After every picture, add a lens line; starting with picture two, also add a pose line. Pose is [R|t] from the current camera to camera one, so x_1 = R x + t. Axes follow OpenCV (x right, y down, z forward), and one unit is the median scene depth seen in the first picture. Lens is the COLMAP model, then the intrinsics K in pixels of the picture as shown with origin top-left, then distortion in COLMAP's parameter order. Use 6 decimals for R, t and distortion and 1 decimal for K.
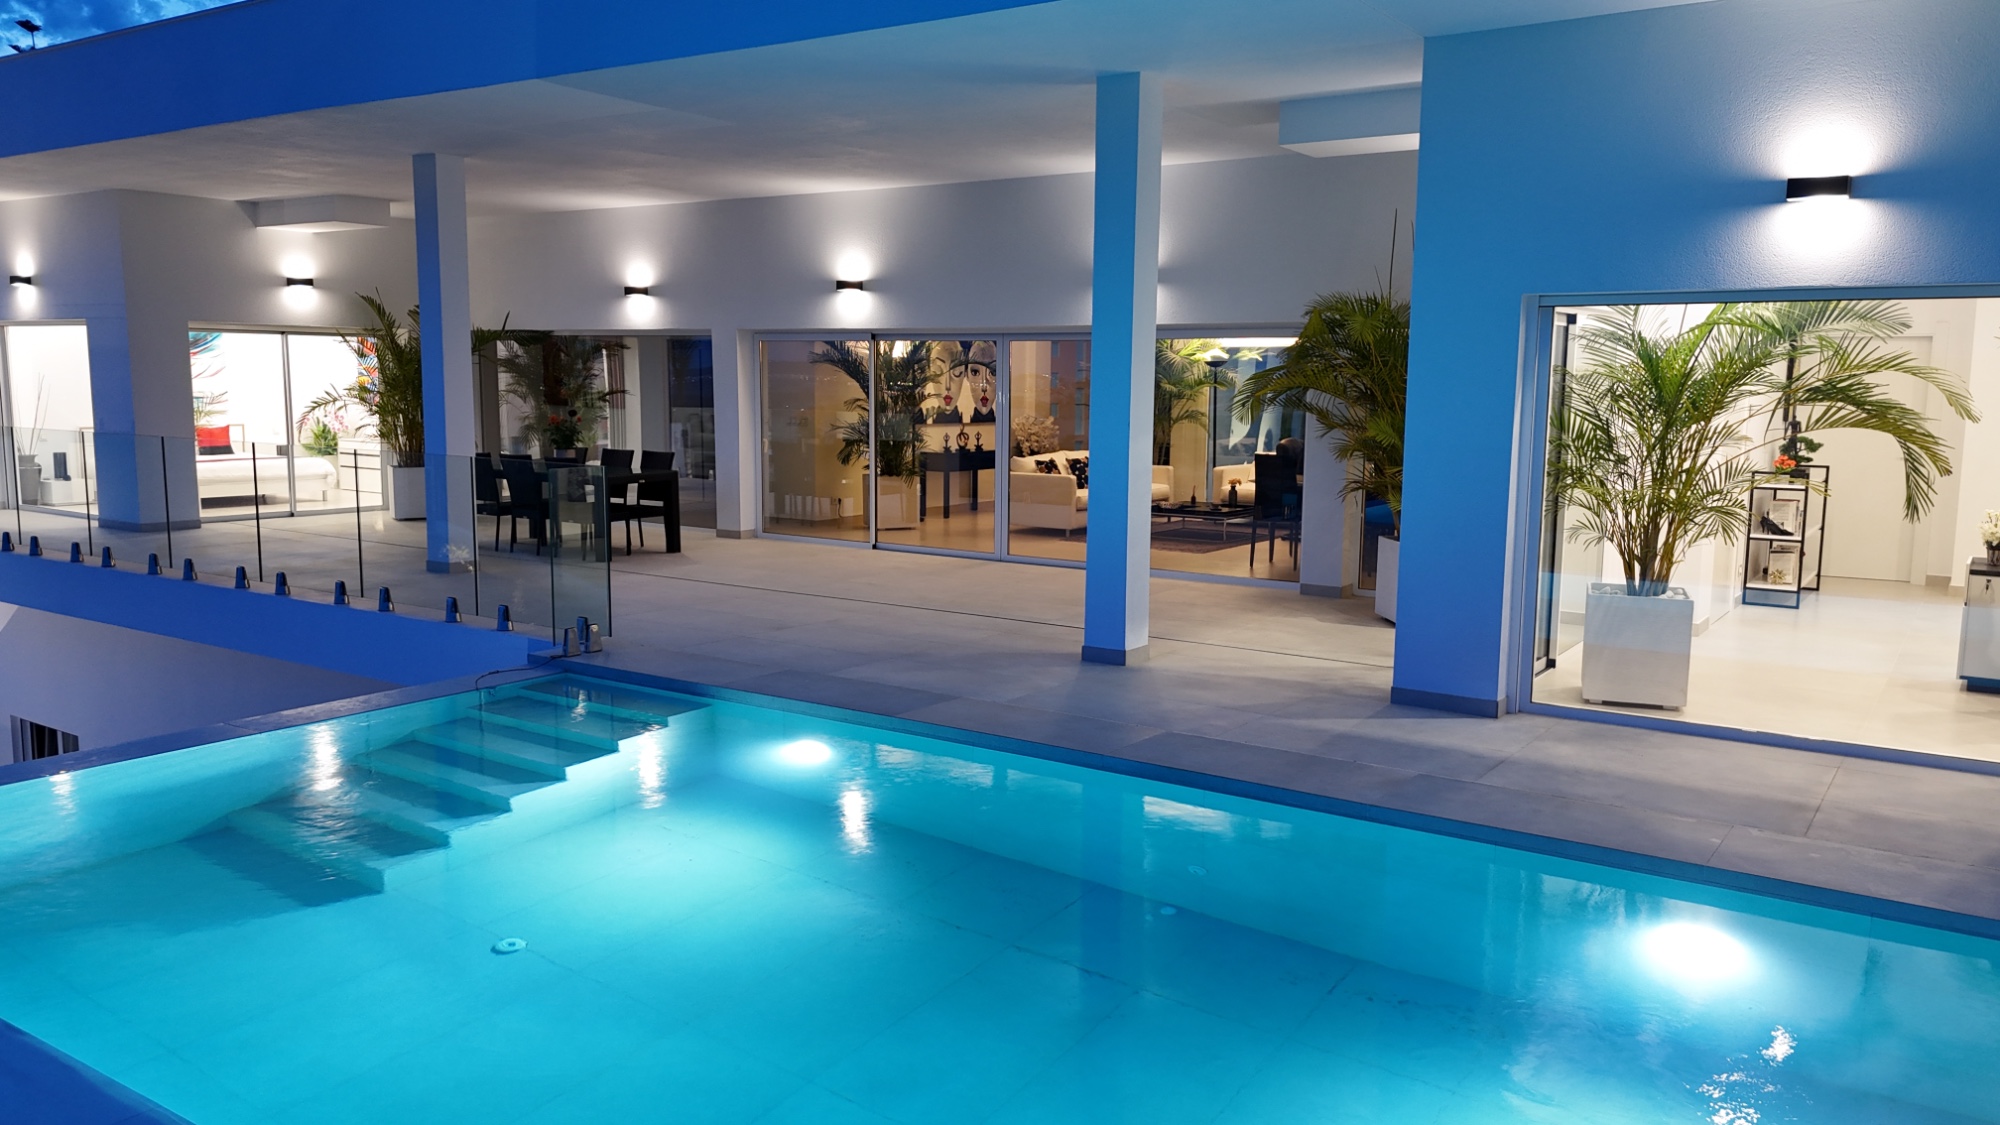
lens RADIAL K [[1474.8, 0, 1000.6], [0, 1474.8, 566.4], [0, 0, 1]] dist [0.057290, -0.048290]
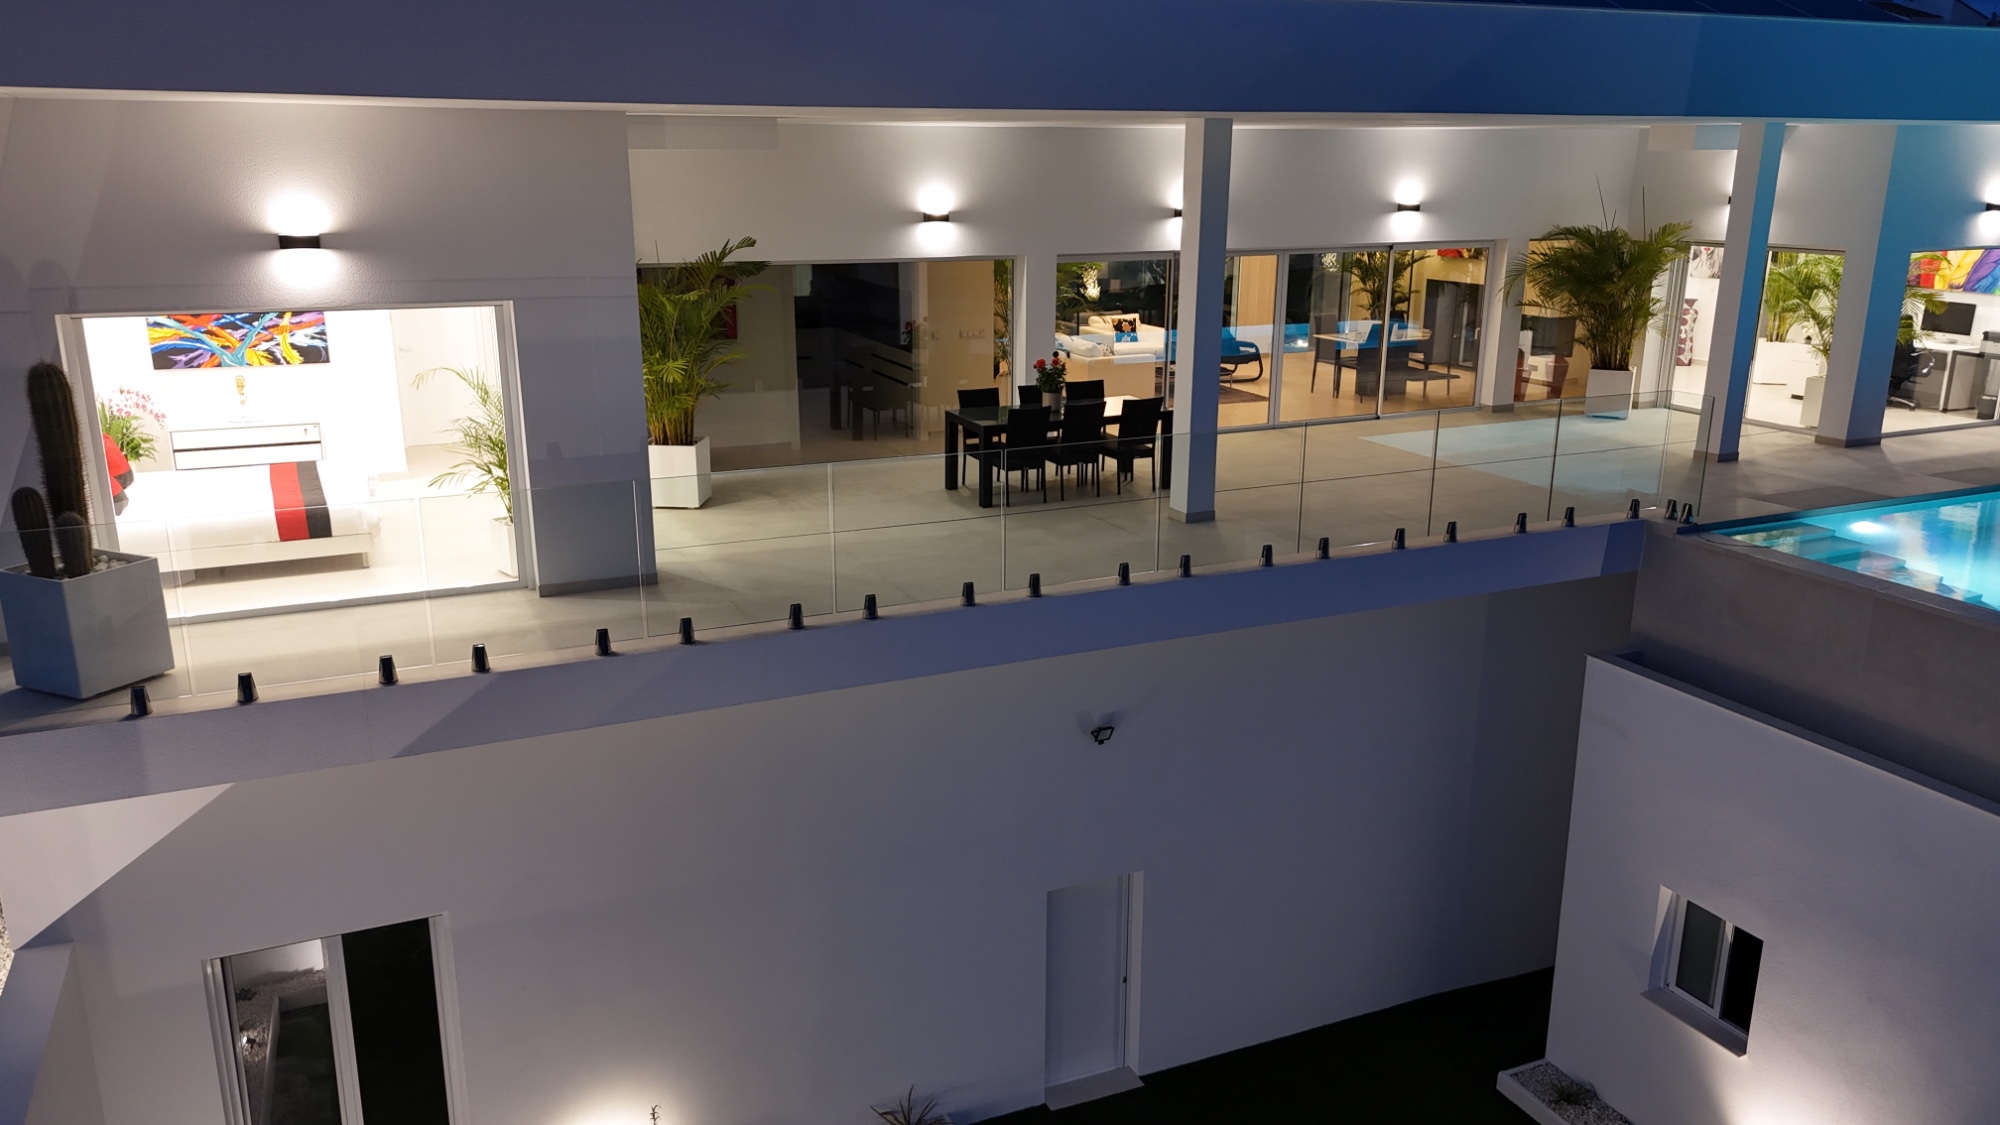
lens RADIAL K [[1466.2, 0, 999.6], [0, 1466.2, 559.1], [0, 0, 1]] dist [0.064911, -0.065033]
pose [[0.516337, -0.238333, 0.822553, -1.211307], [0.112791, 0.971053, 0.210558, -0.189687], [-0.848925, -0.015942, 0.528273, 0.521623]]
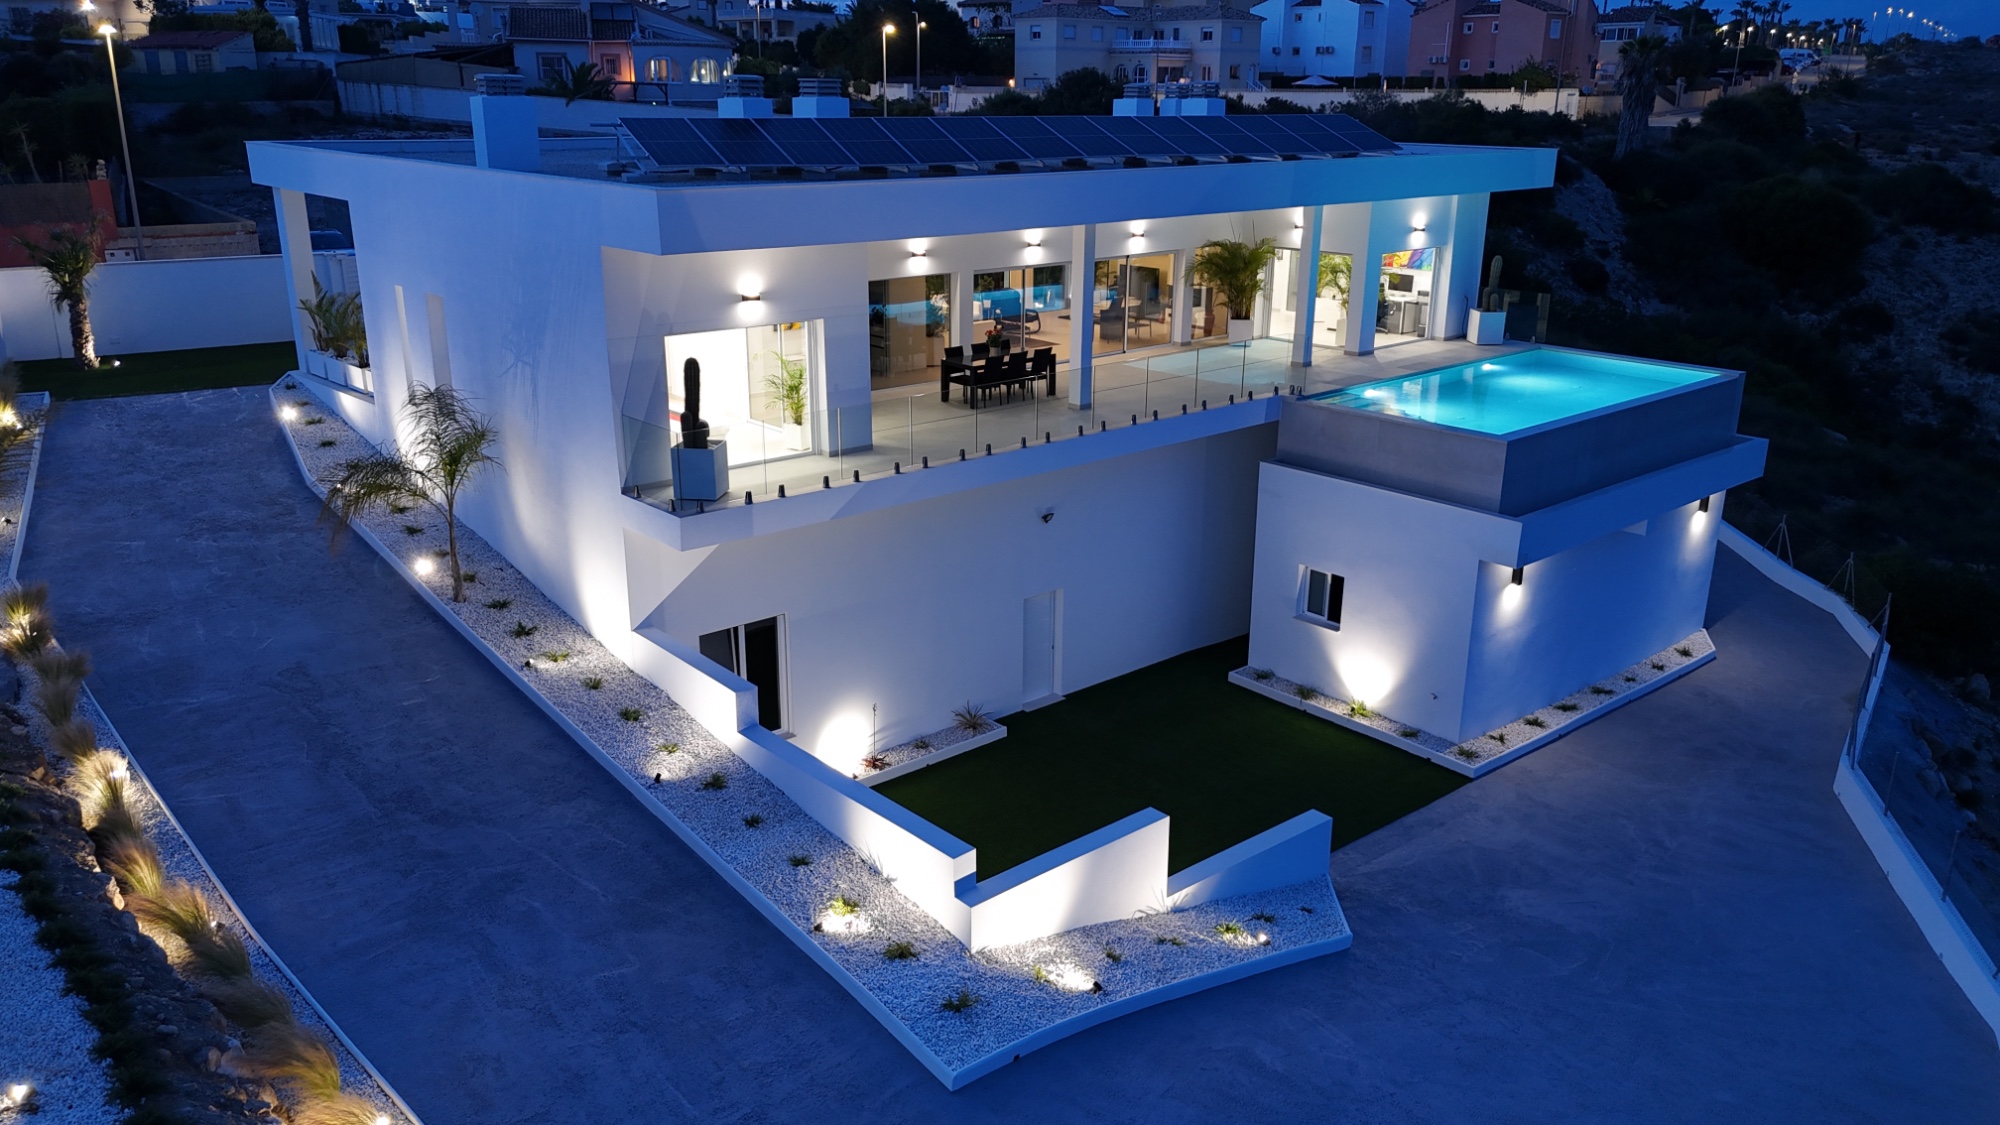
lens RADIAL K [[1472.9, 0, 999.7], [0, 1472.9, 561.5], [0, 0, 1]] dist [0.073450, -0.069810]
pose [[0.237576, -0.308323, 0.921138, -2.235608], [0.120057, 0.950338, 0.287132, -0.378172], [-0.963921, 0.042373, 0.262793, 0.523080]]
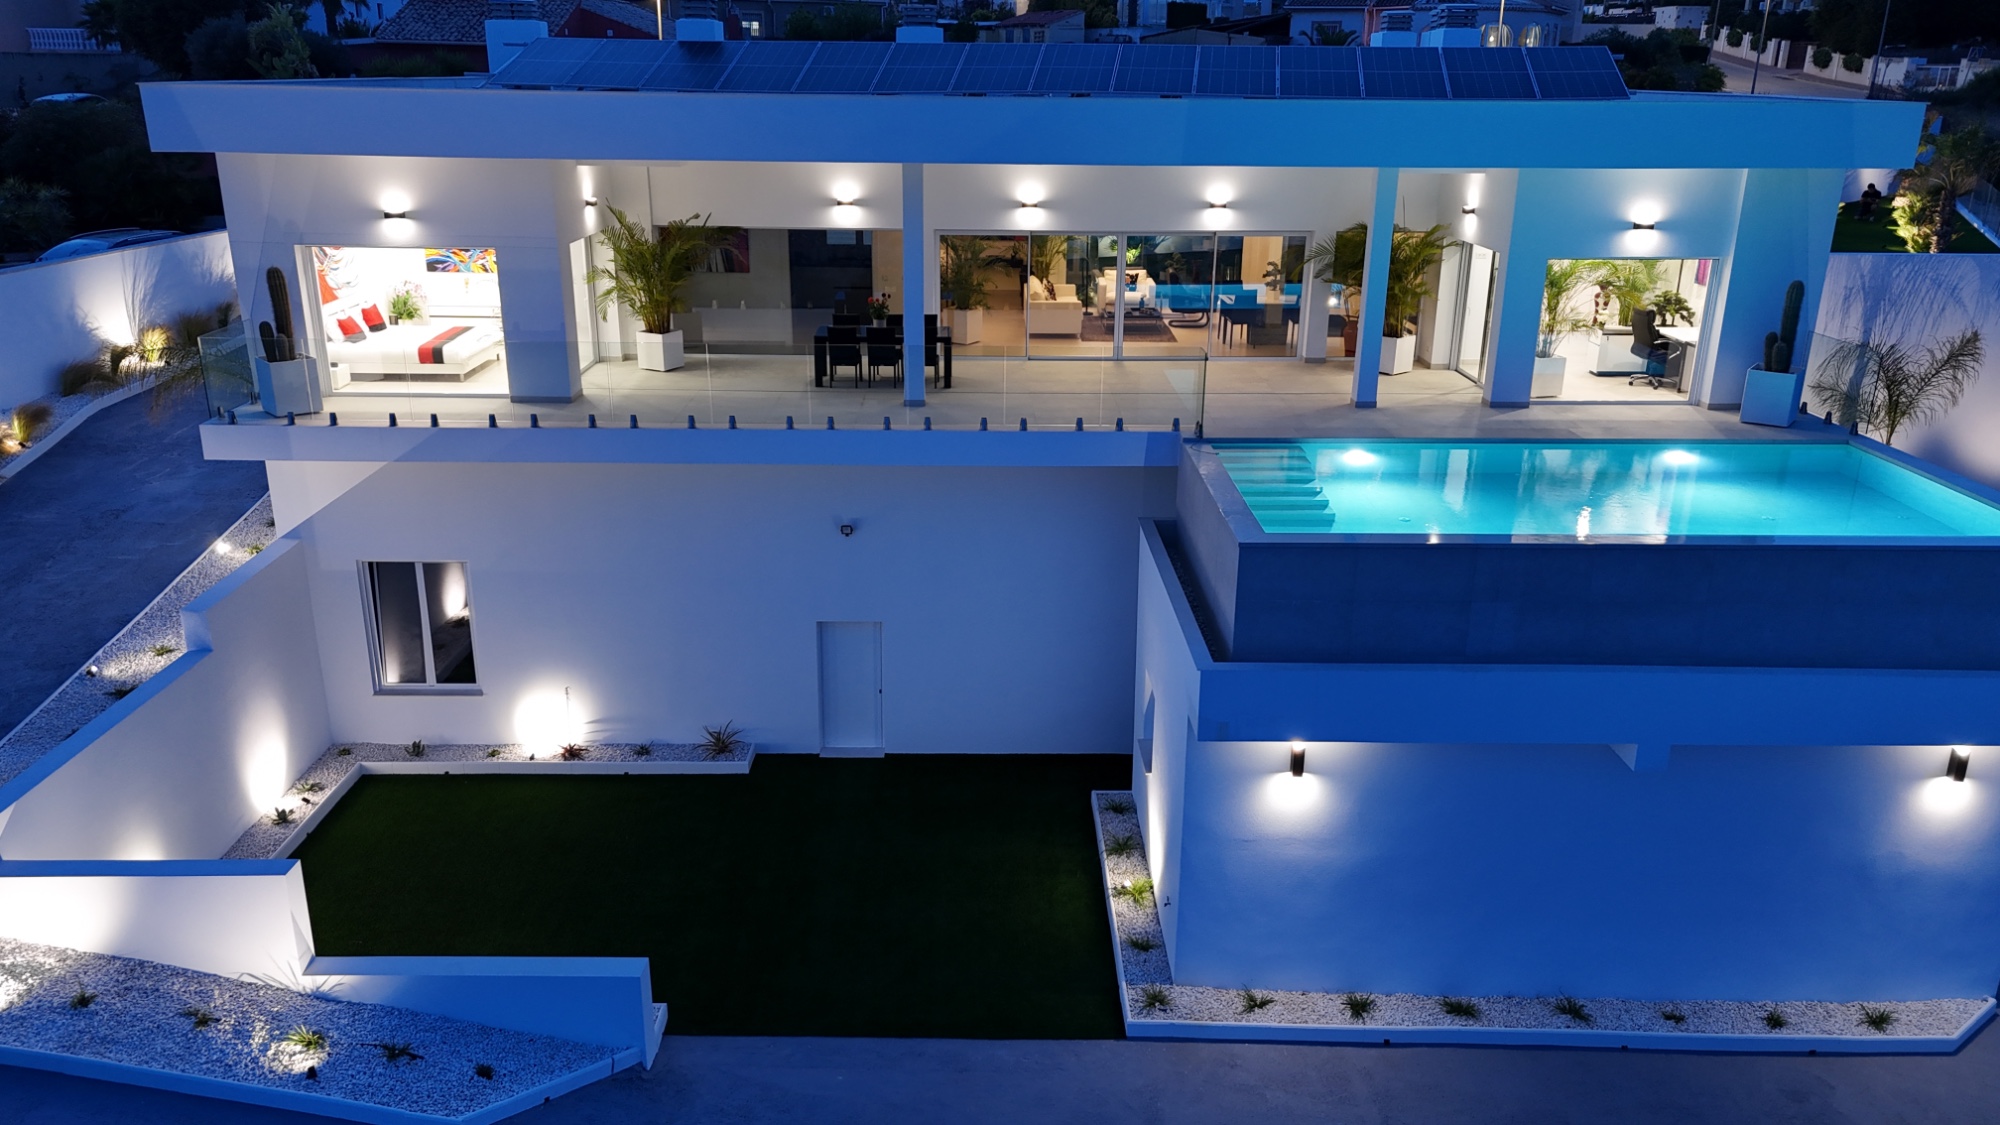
lens RADIAL K [[1472.9, 0, 999.7], [0, 1472.9, 561.5], [0, 0, 1]] dist [0.073450, -0.069810]
pose [[0.813082, -0.188686, 0.550722, -1.159326], [0.074500, 0.971963, 0.223018, -0.176383], [-0.577362, -0.140303, 0.804343, -0.405038]]
